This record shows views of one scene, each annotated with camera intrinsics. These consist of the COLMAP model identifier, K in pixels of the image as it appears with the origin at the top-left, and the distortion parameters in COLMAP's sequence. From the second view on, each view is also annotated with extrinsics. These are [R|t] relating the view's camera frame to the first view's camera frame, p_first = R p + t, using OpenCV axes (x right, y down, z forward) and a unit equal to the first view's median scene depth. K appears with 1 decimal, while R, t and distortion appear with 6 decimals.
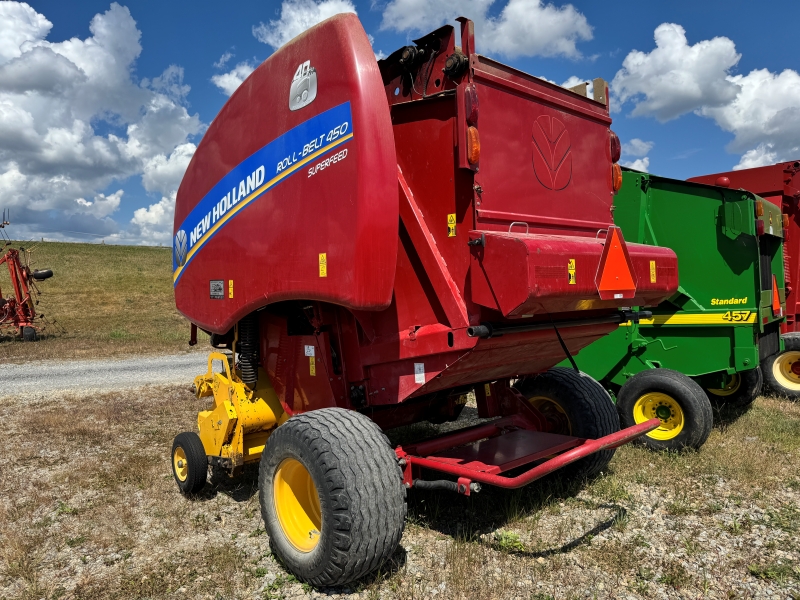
lens RADIAL K [[564.7, 0, 400.0], [0, 564.7, 299.6], [0, 0, 1]] dist [0.050814, -0.039553]
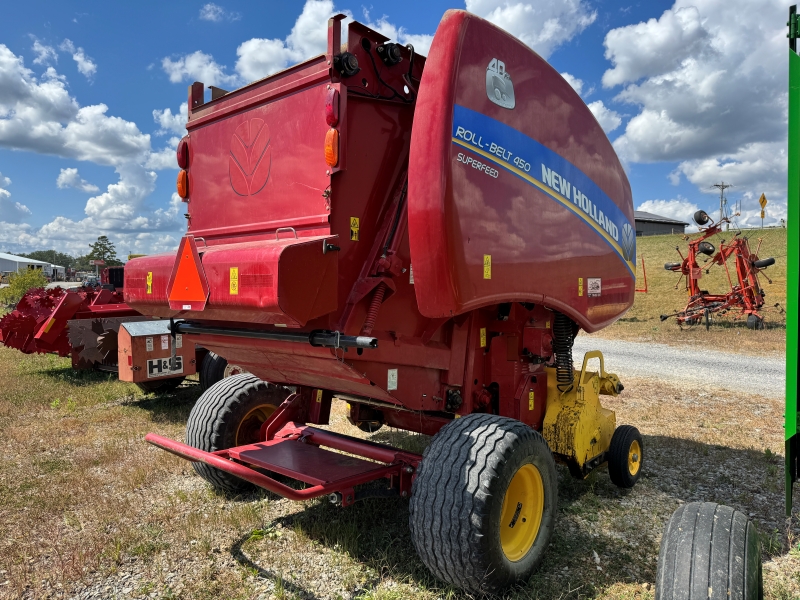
lens RADIAL K [[564.7, 0, 397.2], [0, 564.7, 300.9], [0, 0, 1]] dist [0.050814, -0.039553]
pose [[0.133204, 0.047271, -0.989961, 1.206820], [-0.015640, 0.998838, 0.045590, -0.058048], [0.990965, 0.009410, 0.133789, 1.062832]]
